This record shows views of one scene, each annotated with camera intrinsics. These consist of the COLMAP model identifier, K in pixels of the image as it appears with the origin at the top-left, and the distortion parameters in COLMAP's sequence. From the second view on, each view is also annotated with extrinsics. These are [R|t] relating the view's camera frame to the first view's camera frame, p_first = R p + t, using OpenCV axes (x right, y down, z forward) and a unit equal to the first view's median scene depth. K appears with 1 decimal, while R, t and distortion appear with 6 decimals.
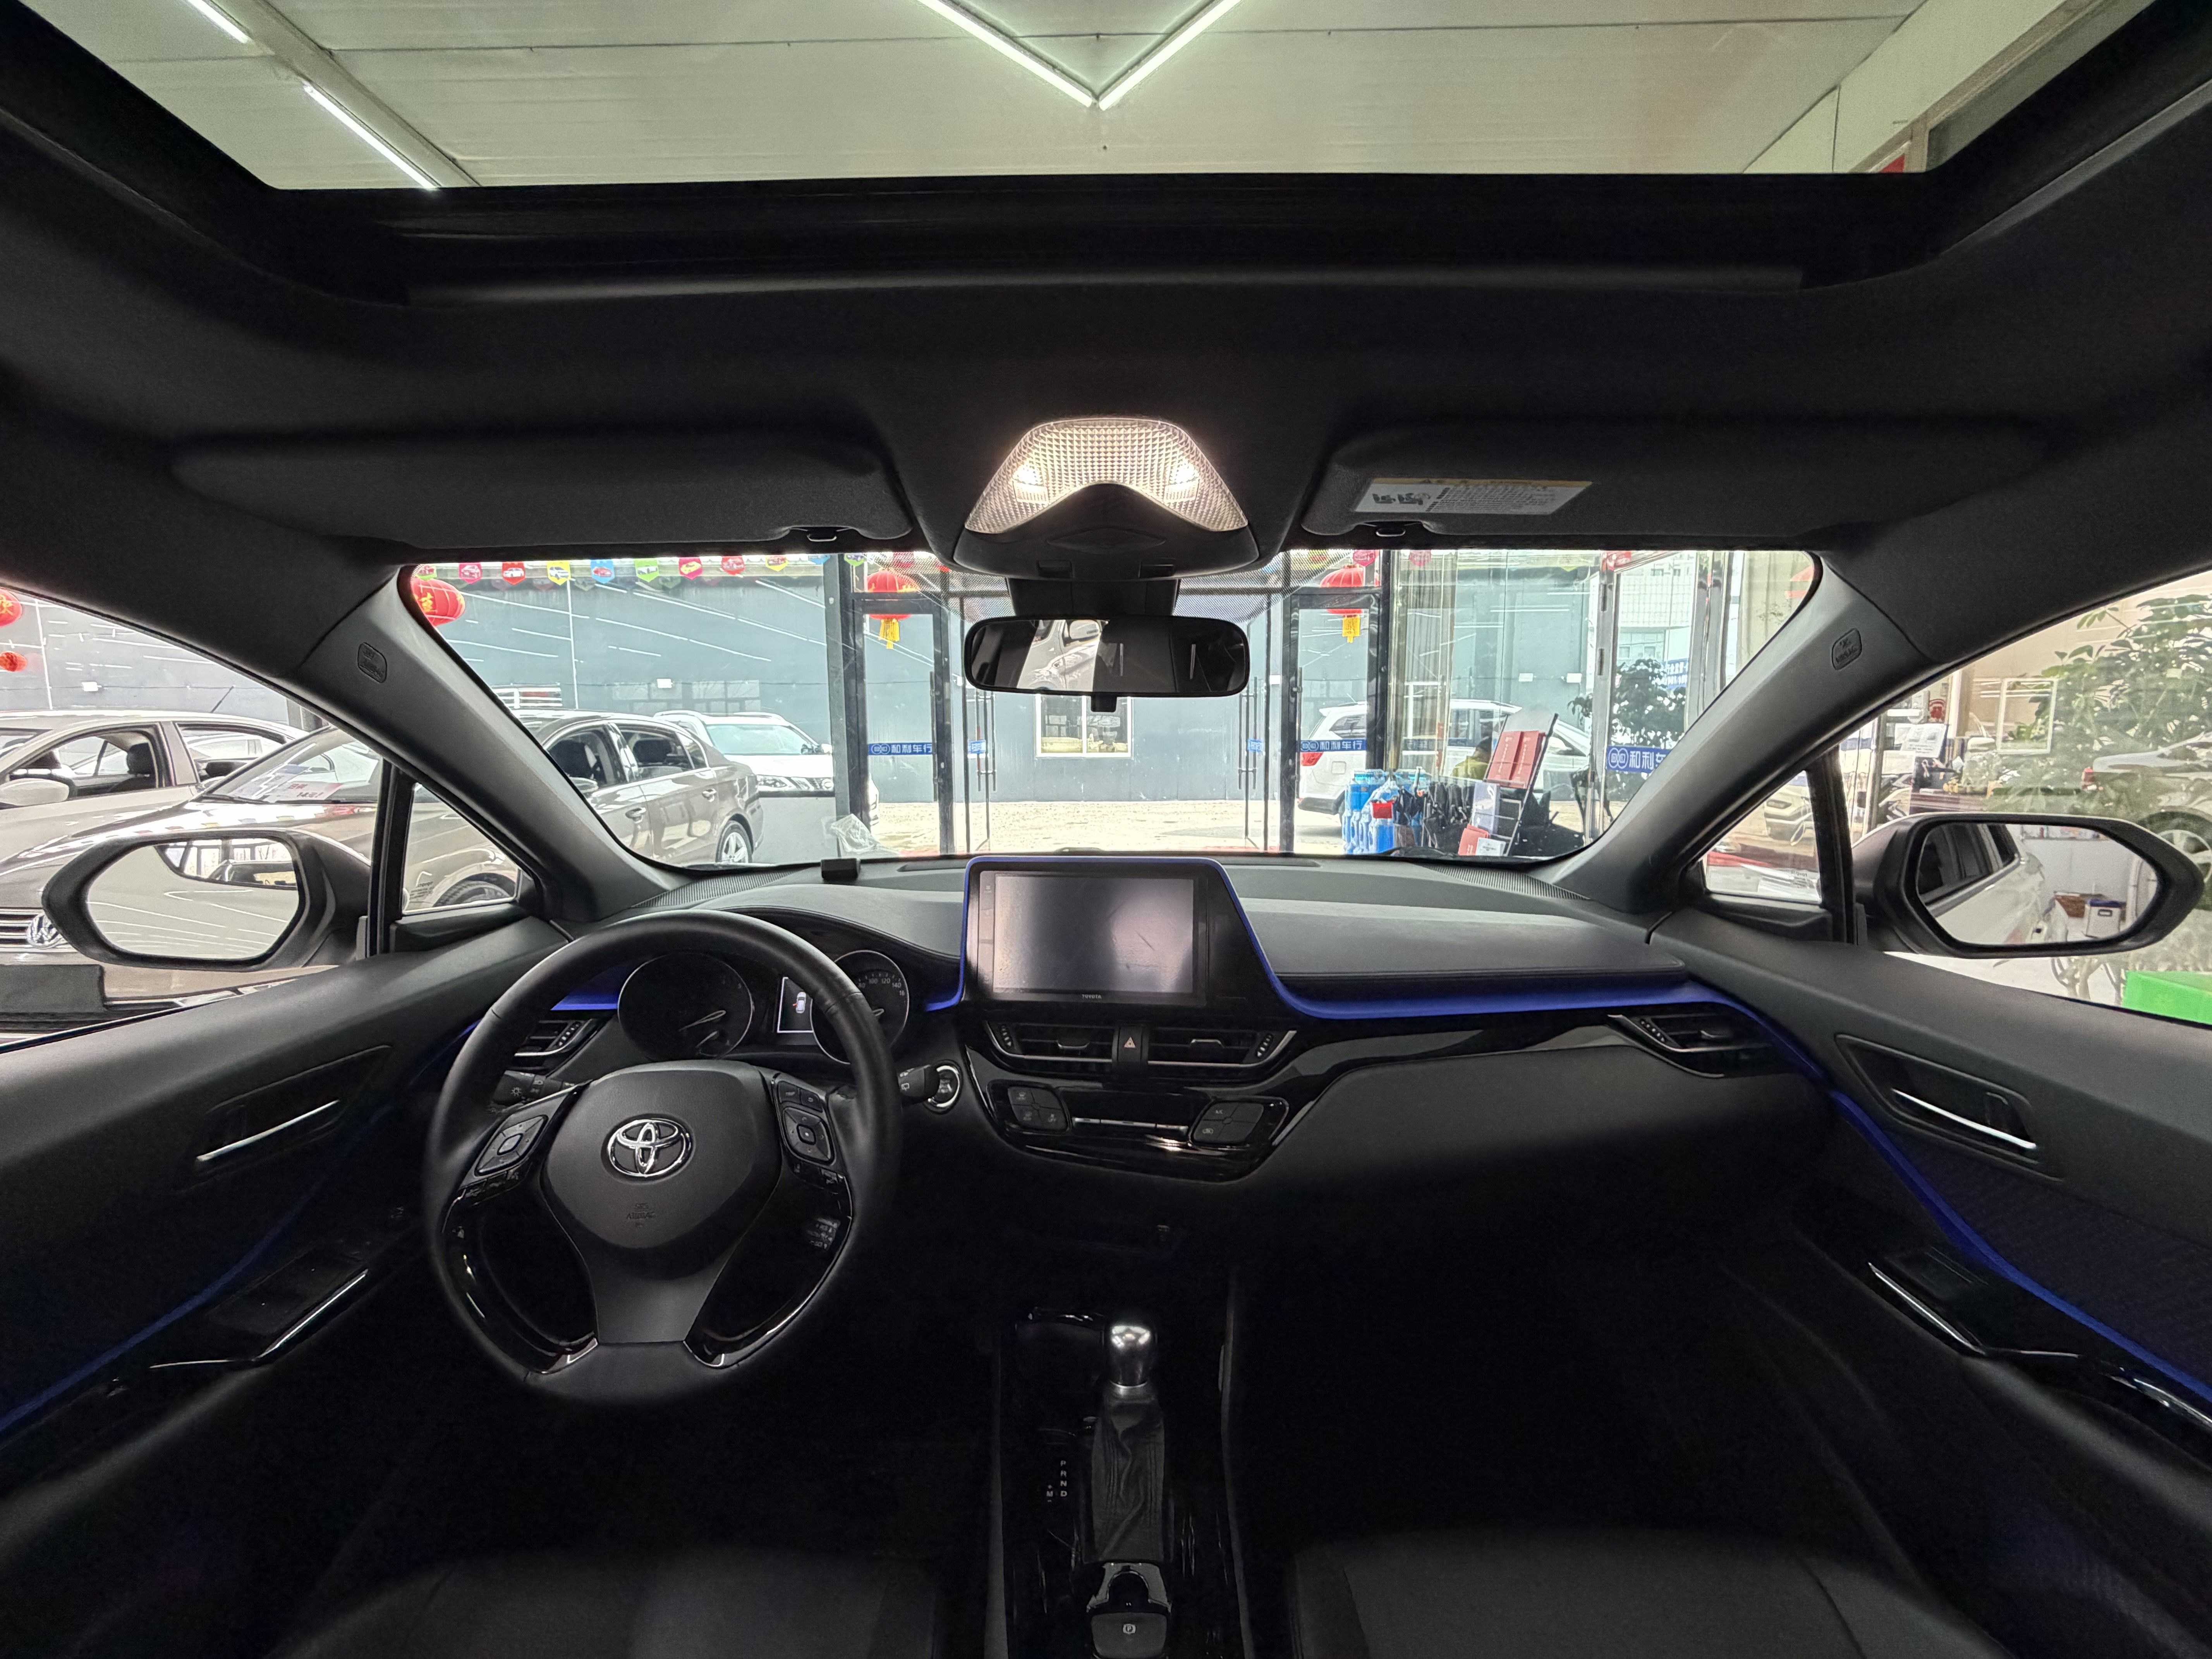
lens RADIAL K [[899.4, 0, 1095.3], [0, 899.4, 825.5], [0, 0, 1]] dist [0.016145, 0.000186]
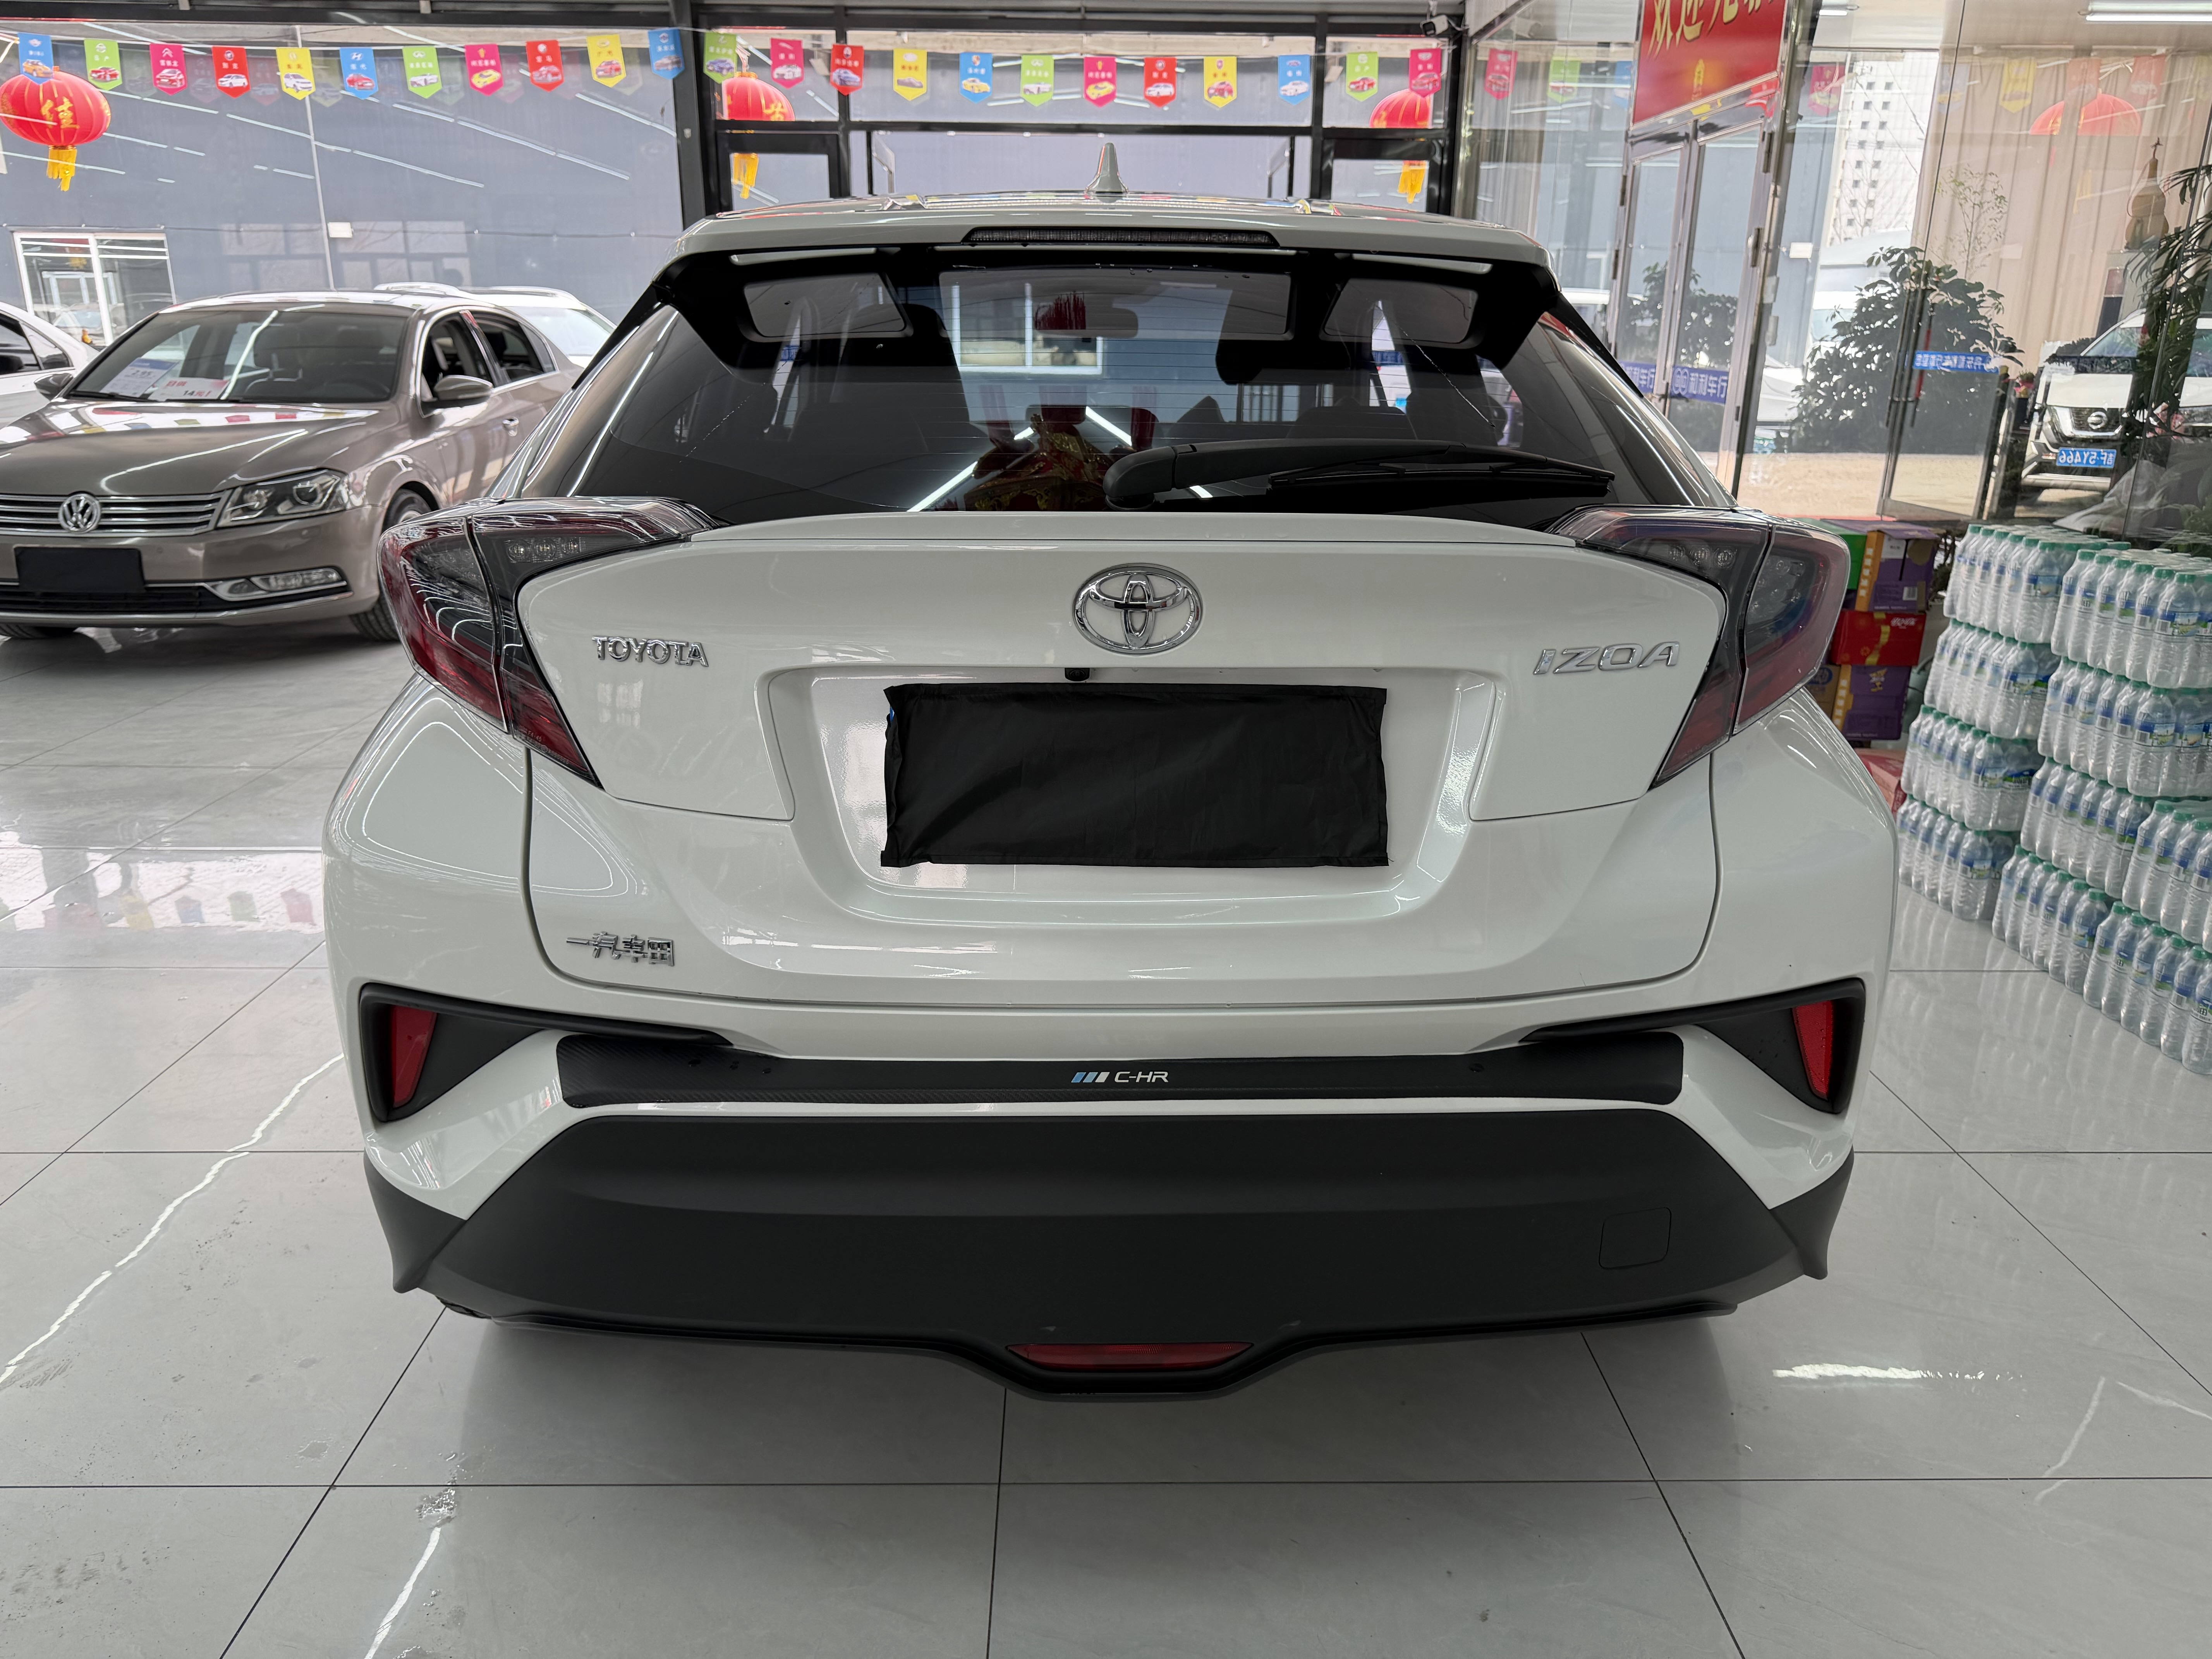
lens RADIAL K [[1662.8, 0, 1111.2], [0, 1662.8, 856.5], [0, 0, 1]] dist [0.041965, -0.007193]
pose [[0.998669, -0.002544, 0.051507, -0.025449], [-0.008087, 0.978700, 0.205135, 0.037372], [-0.050932, -0.205279, 0.977377, -0.436187]]
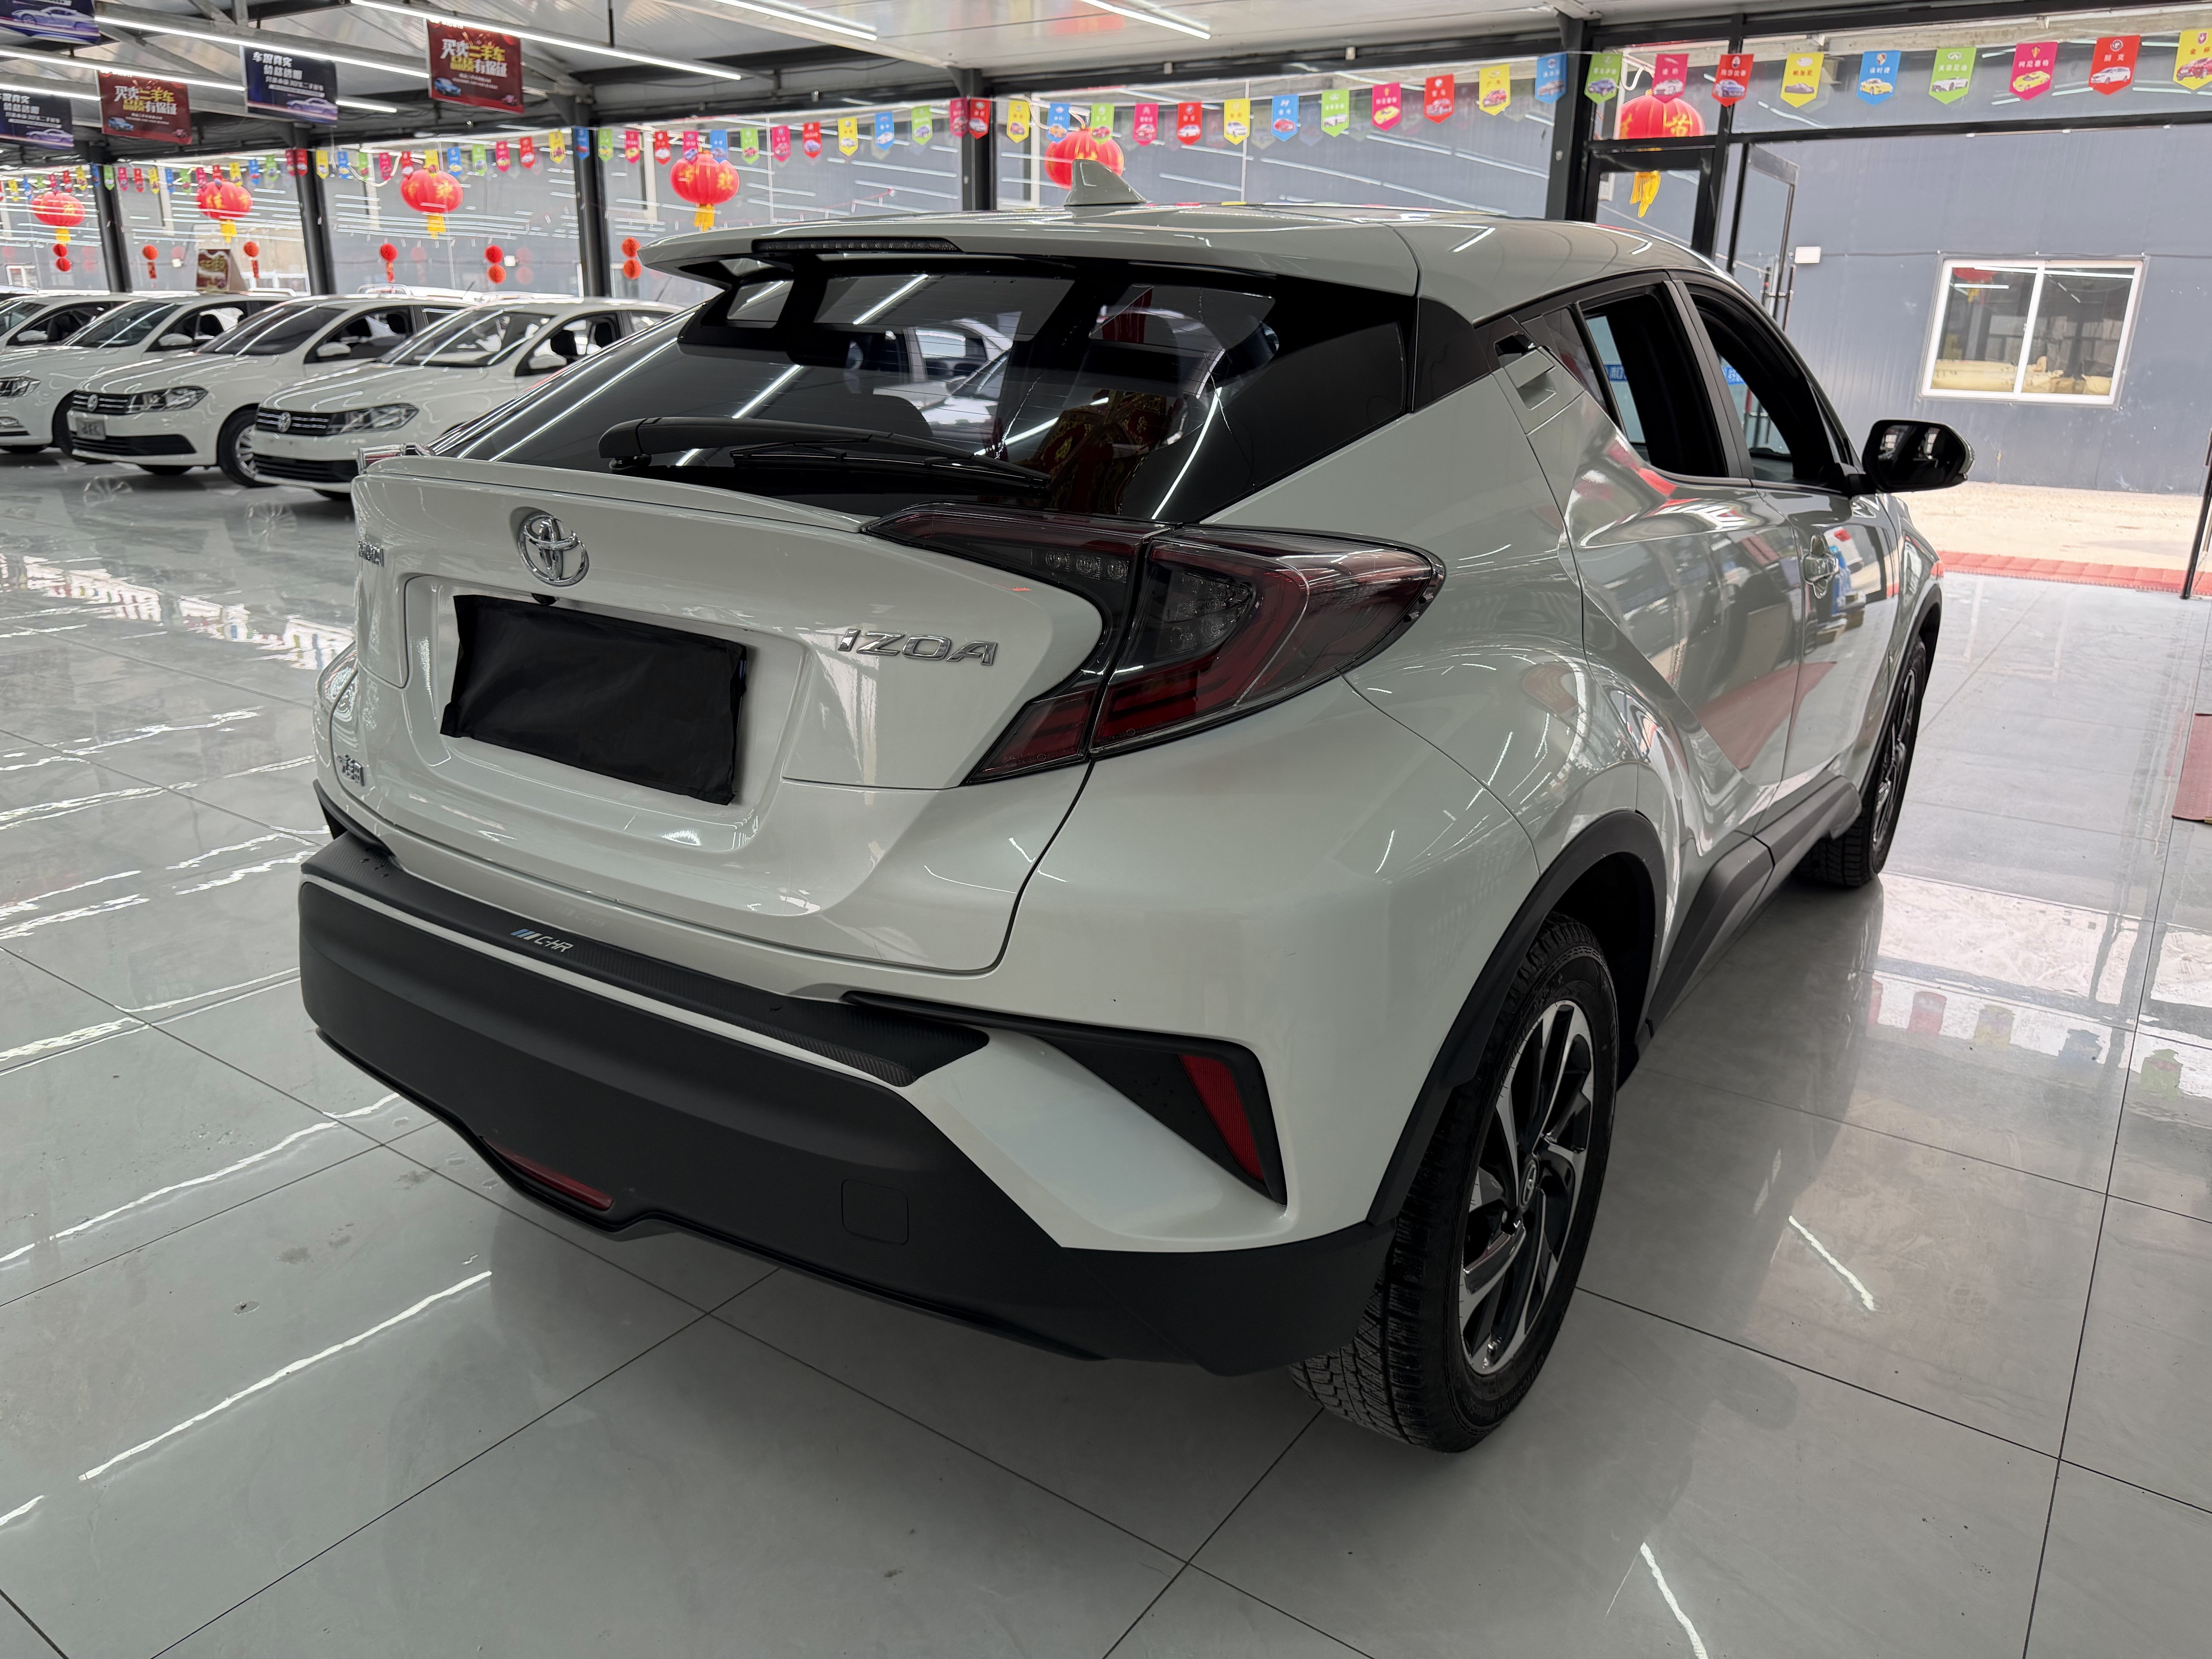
lens RADIAL K [[1662.8, 0, 1111.2], [0, 1662.8, 856.5], [0, 0, 1]] dist [0.041965, -0.007193]
pose [[0.841762, 0.193575, -0.503949, 0.193491], [-0.090024, 0.970764, 0.222515, 0.031253], [0.532289, -0.141937, 0.834579, -0.398534]]
